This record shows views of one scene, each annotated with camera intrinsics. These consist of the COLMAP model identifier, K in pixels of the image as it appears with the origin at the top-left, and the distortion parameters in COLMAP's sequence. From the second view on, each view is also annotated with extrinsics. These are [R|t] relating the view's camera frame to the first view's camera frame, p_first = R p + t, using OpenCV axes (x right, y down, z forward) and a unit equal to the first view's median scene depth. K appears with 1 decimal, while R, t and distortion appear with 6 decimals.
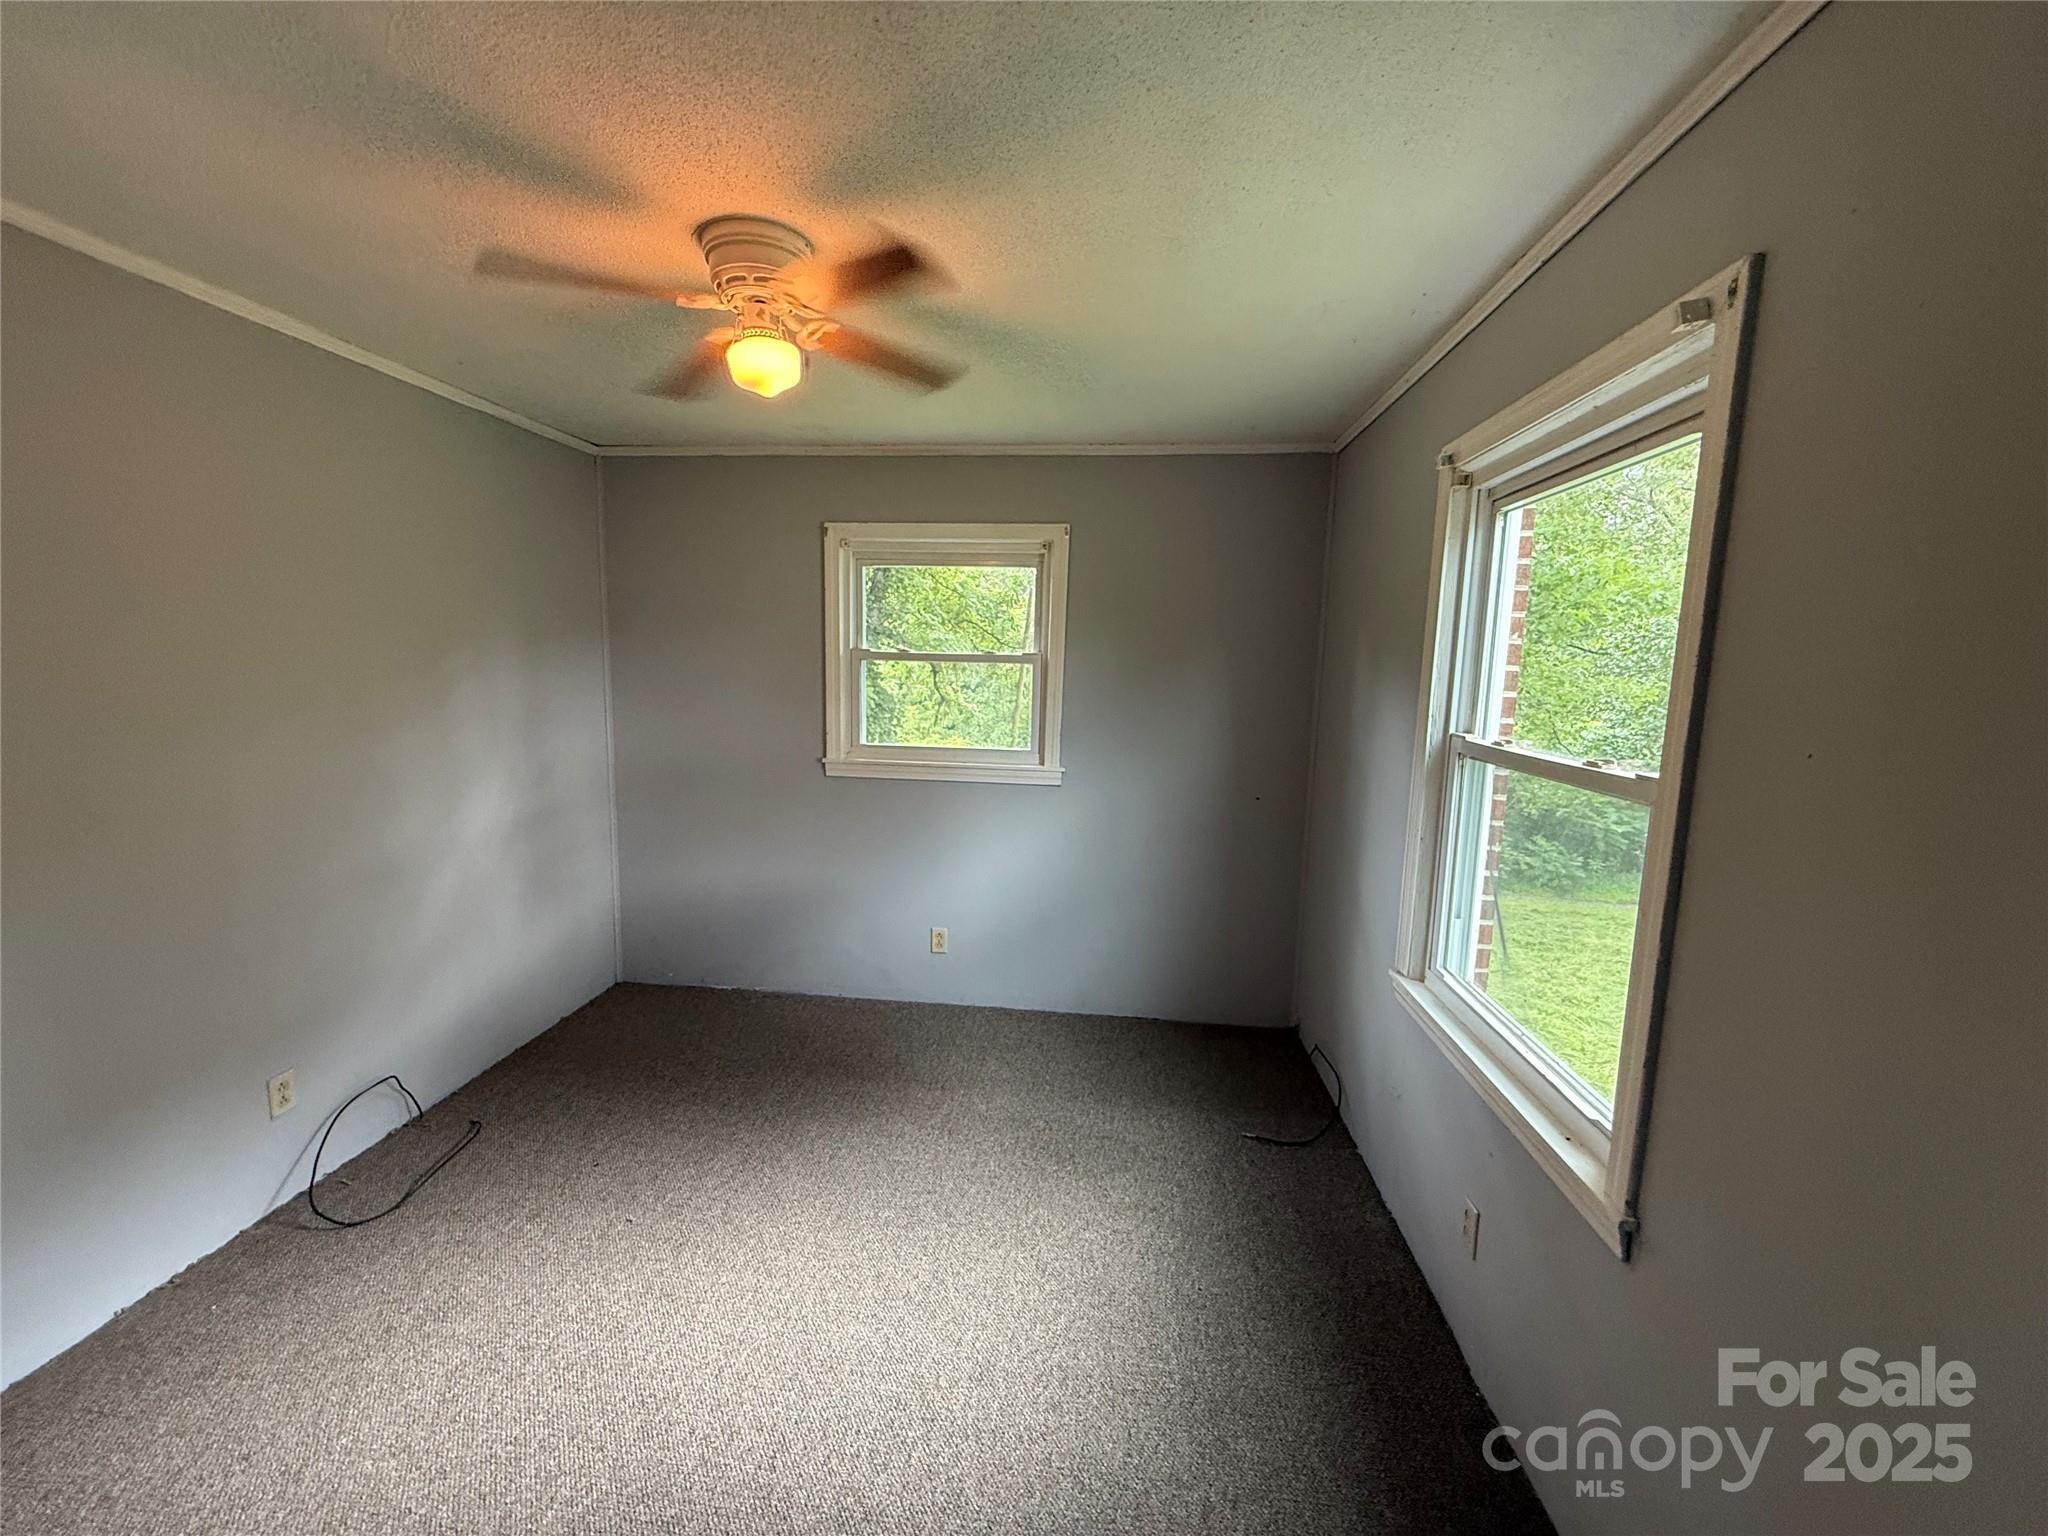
lens RADIAL K [[817.0, 0, 1028.1], [0, 817.0, 776.1], [0, 0, 1]] dist [0.003398, -0.000429]
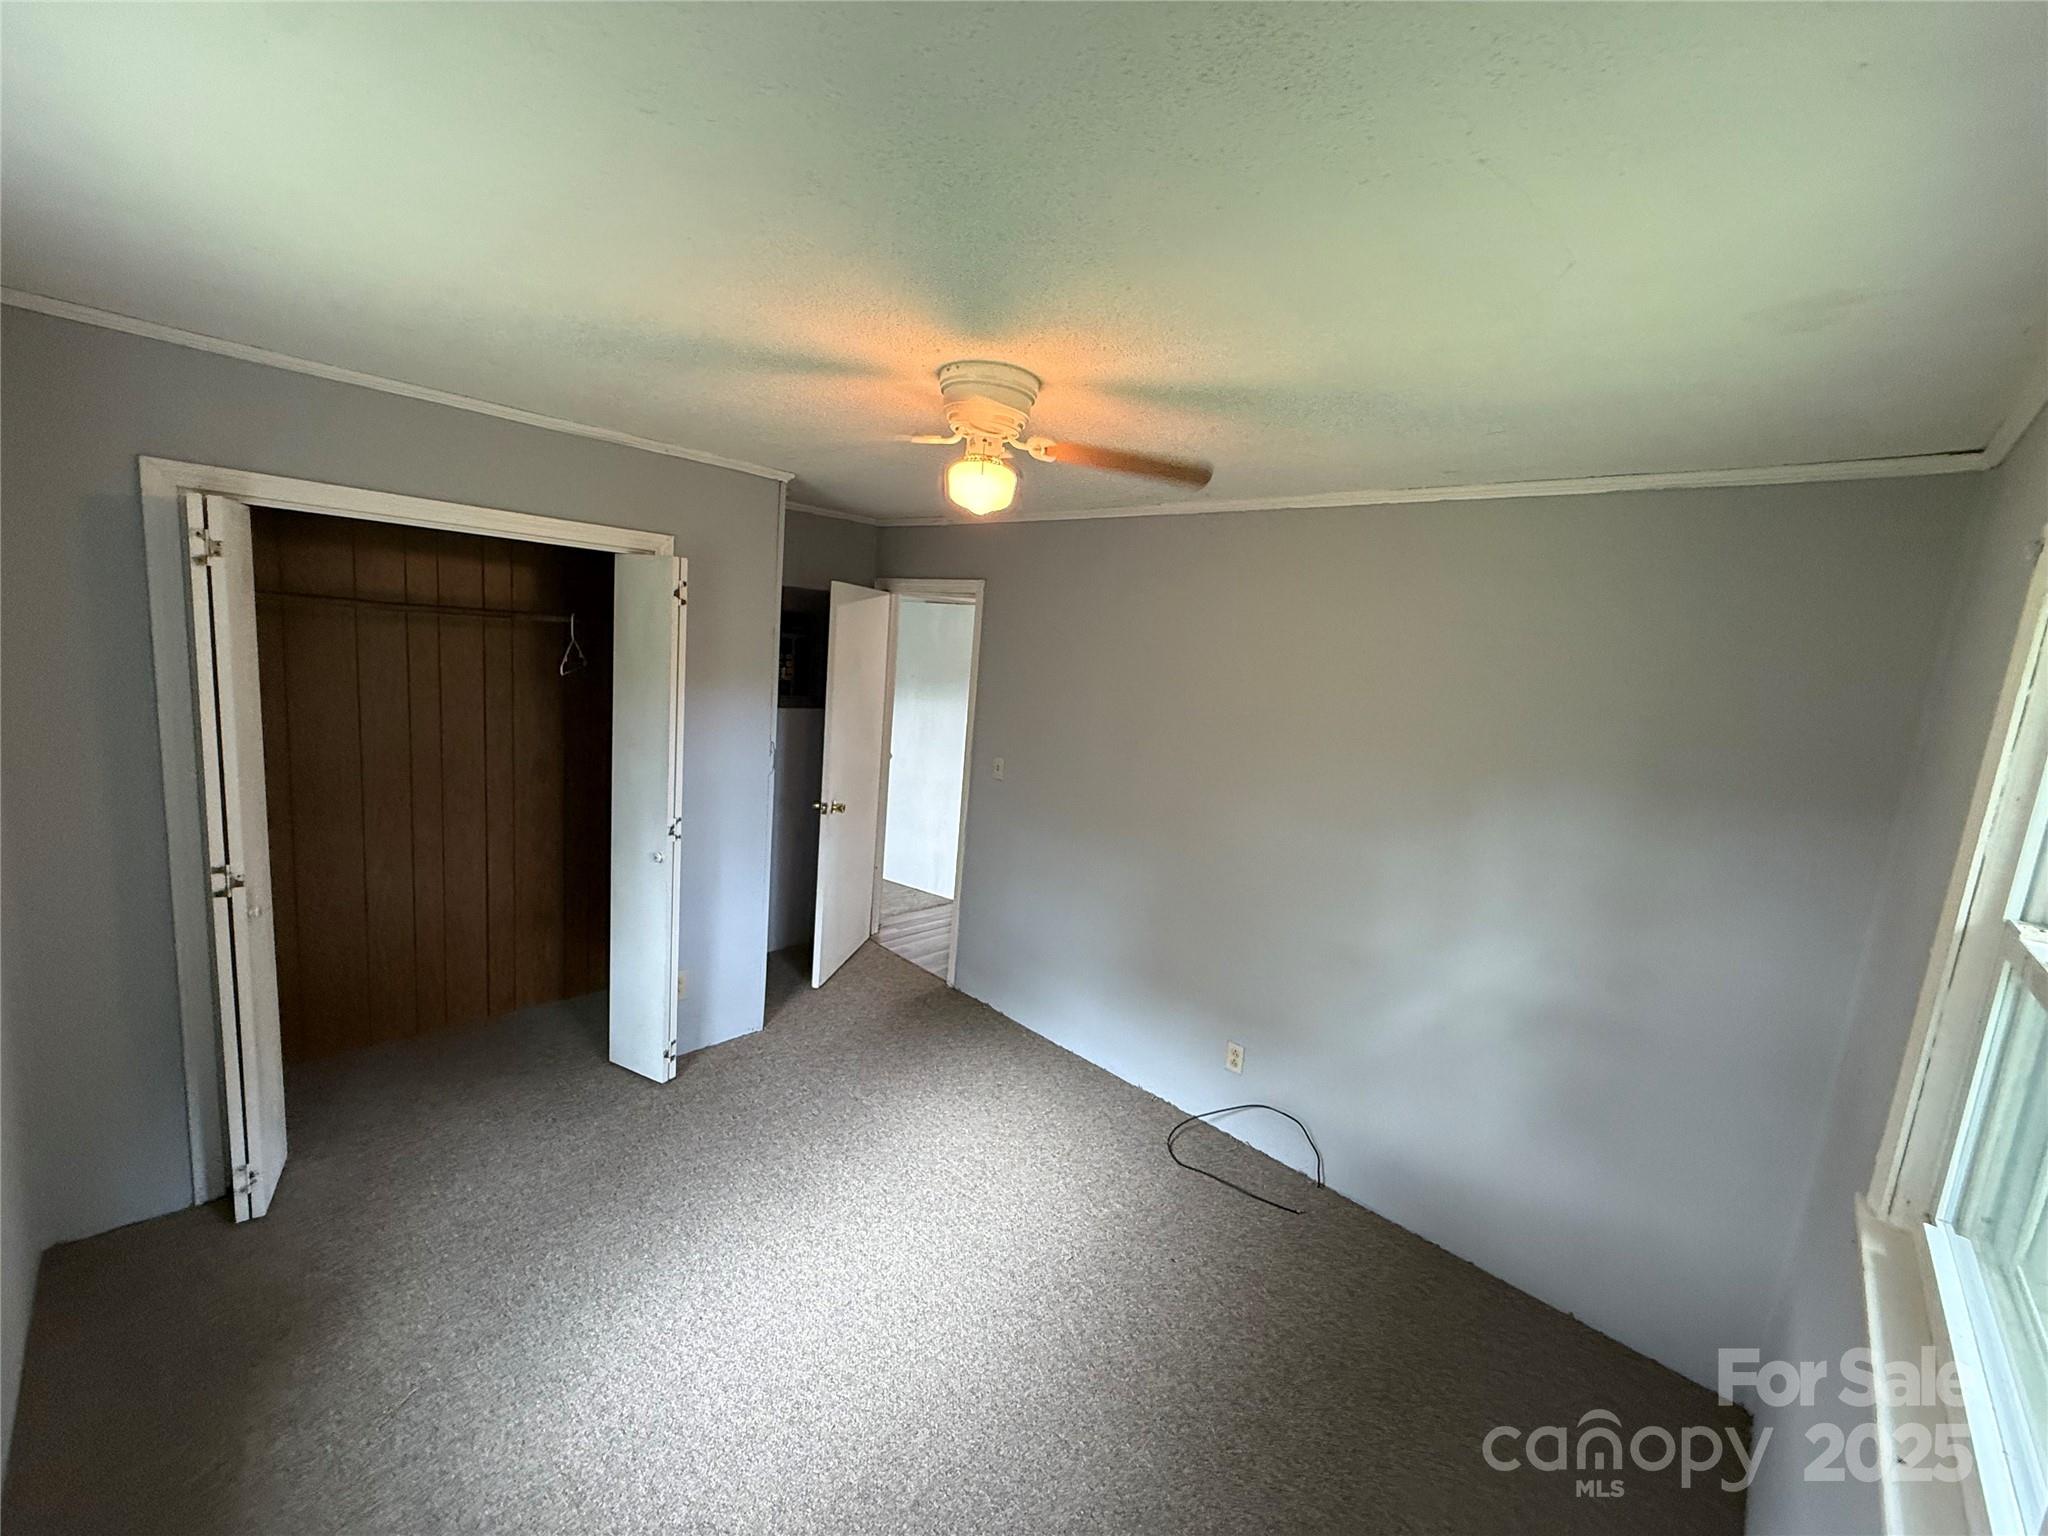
lens RADIAL K [[817.0, 0, 1011.9], [0, 817.0, 764.2], [0, 0, 1]] dist [0.003398, -0.000429]
pose [[-0.625555, 0.037955, -0.779256, 0.362563], [-0.210490, 0.953566, 0.215418, -0.285001], [0.751249, 0.298782, -0.588519, 1.274466]]
